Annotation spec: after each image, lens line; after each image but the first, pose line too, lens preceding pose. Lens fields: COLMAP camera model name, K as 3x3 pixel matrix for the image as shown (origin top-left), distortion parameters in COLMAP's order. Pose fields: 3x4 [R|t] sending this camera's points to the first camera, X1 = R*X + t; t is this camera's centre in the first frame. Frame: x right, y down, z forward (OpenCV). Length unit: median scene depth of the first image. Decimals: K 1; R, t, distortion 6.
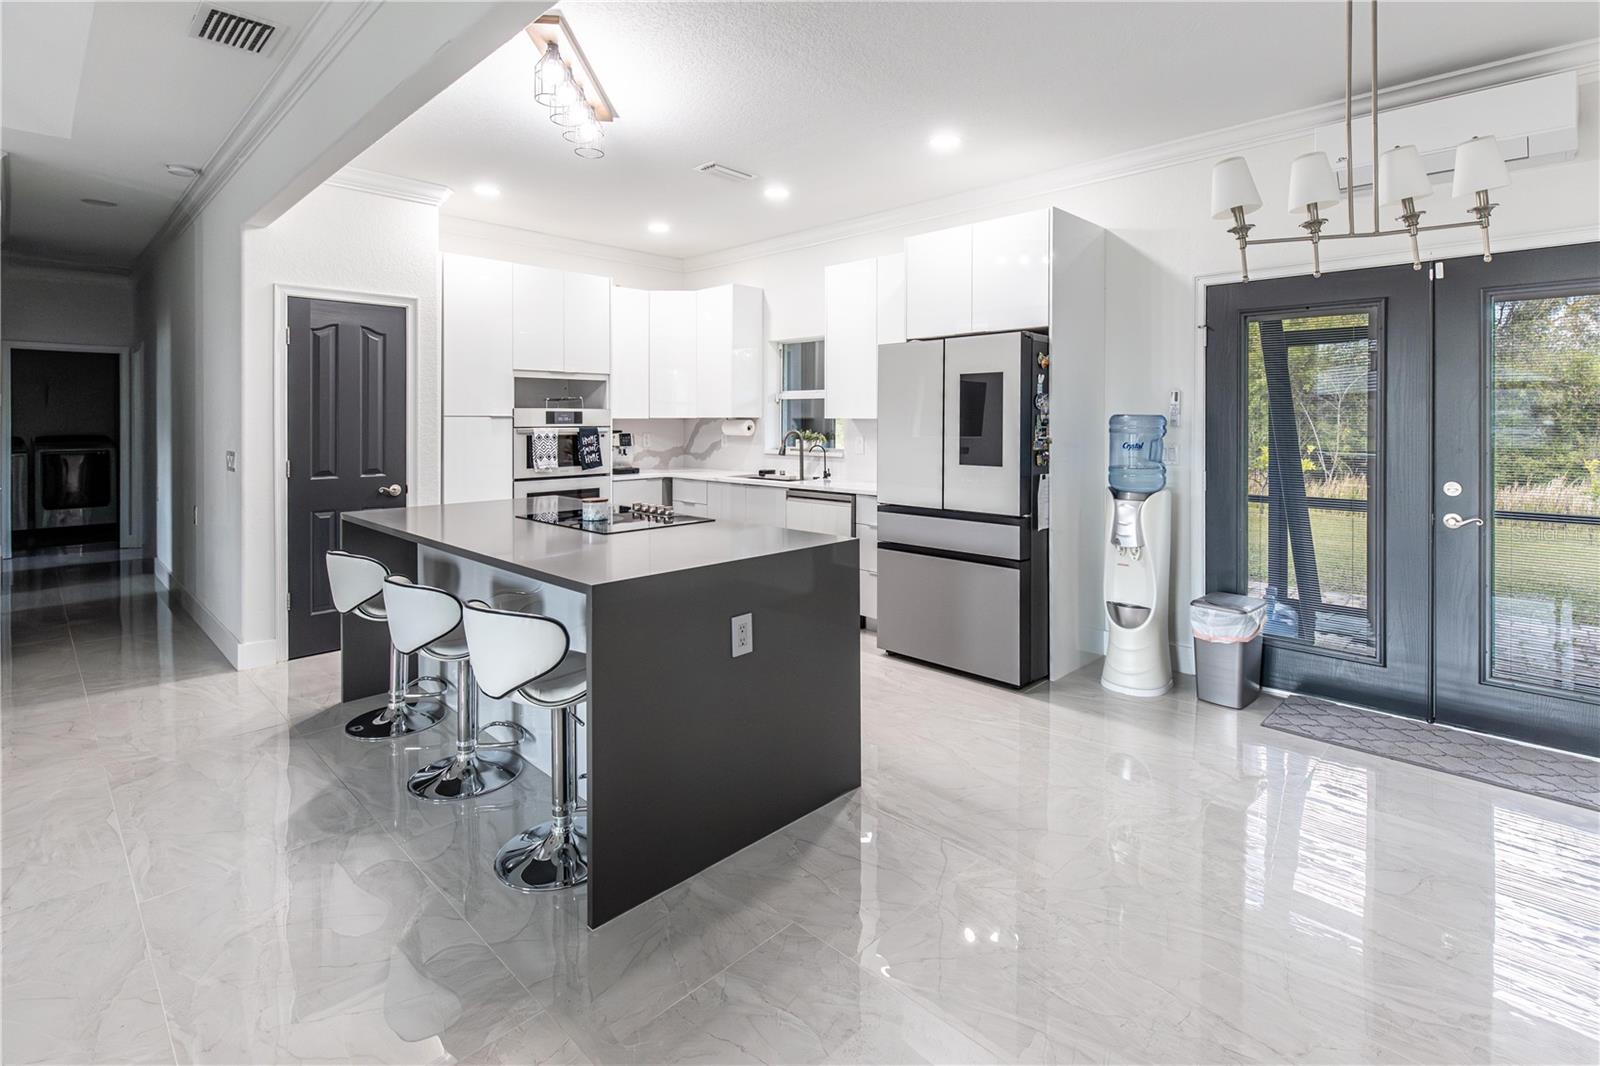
lens RADIAL K [[769.3, 0, 821.5], [0, 769.3, 423.8], [0, 0, 1]] dist [0.000077, -0.000003]
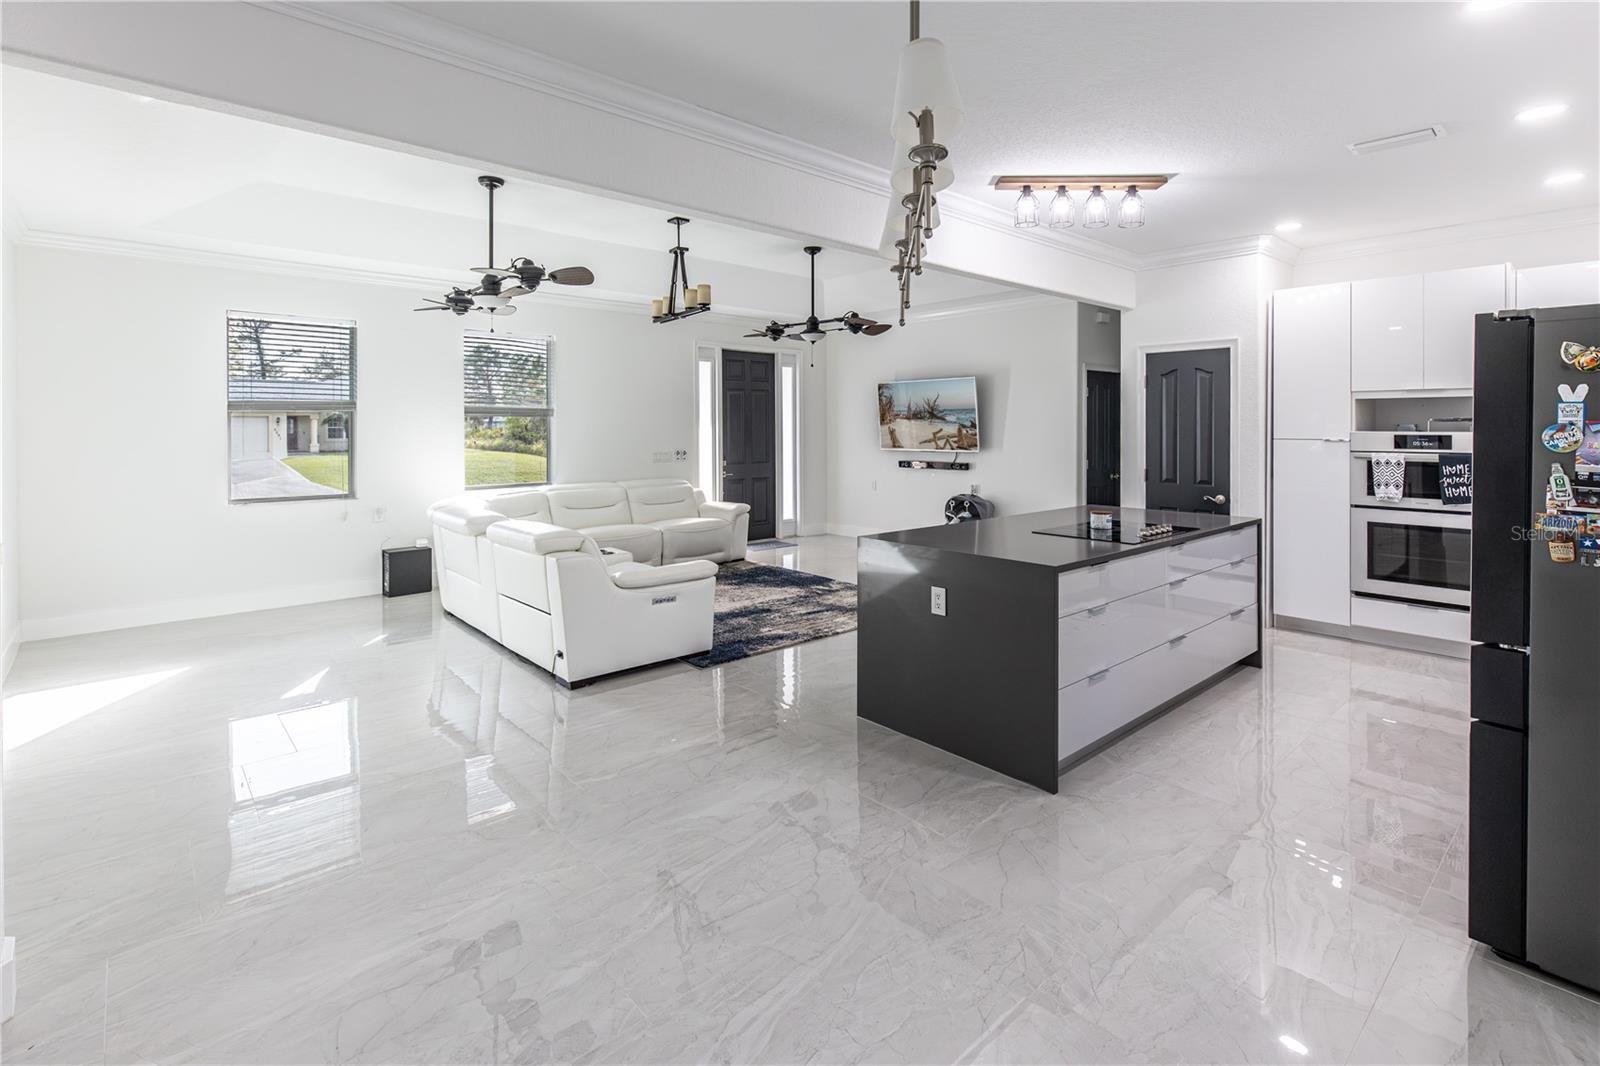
lens RADIAL K [[750.4, 0, 805.2], [0, 750.4, 439.5], [0, 0, 1]] dist [0.001796, -0.000082]
pose [[-0.079194, 0.019548, -0.996668, 0.582948], [-0.004537, 0.999790, 0.019970, -0.025321], [0.996849, 0.006104, -0.079089, 0.378172]]
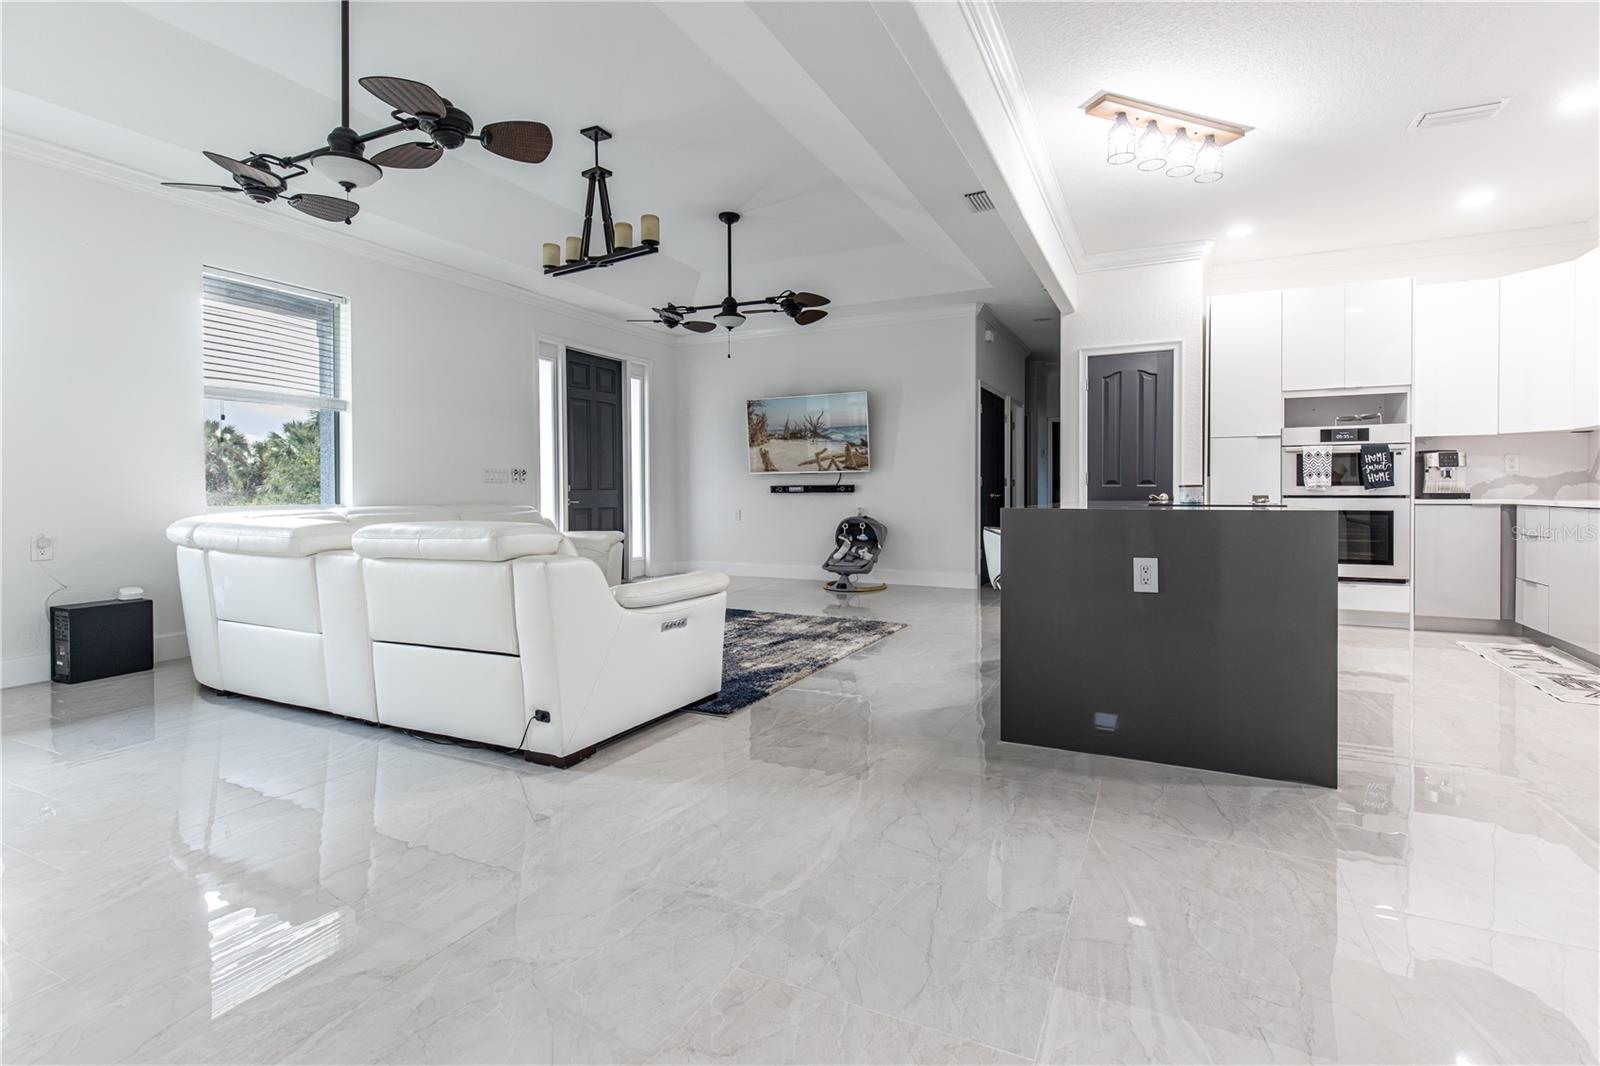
lens RADIAL K [[730.9, 0, 827.7], [0, 730.9, 504.9], [0, 0, 1]] dist [0.001964, -0.000034]
pose [[0.318796, 0.017125, -0.947669, 0.341920], [-0.002970, 0.999850, 0.017068, 0.067645], [0.947819, -0.002627, 0.318799, 0.089353]]
